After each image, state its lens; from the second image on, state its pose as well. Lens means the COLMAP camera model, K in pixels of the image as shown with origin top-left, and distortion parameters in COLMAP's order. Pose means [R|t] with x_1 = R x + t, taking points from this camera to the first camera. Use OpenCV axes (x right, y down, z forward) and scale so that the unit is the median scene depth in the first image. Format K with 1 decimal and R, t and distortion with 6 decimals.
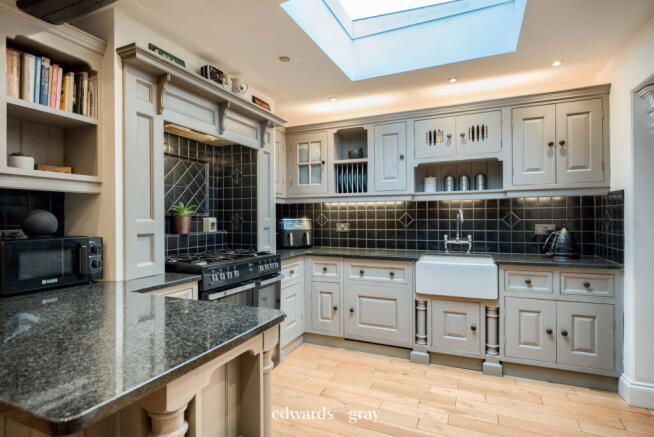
lens RADIAL K [[344.5, 0, 311.8], [0, 344.5, 216.4], [0, 0, 1]] dist [0.002430, 0.000041]
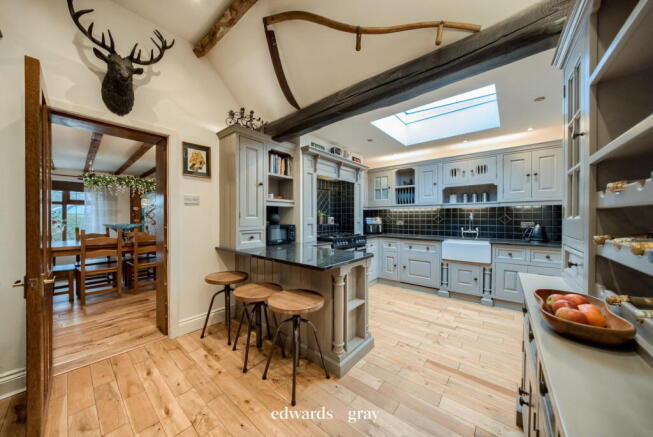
lens RADIAL K [[223.1, 0, 317.5], [0, 223.1, 217.8], [0, 0, 1]] dist [-0.009501, 0.000004]
pose [[0.962633, 0.006034, -0.270744, -0.015531], [-0.003968, 0.999959, 0.008178, -0.002958], [0.270782, -0.006798, 0.962617, -0.331756]]
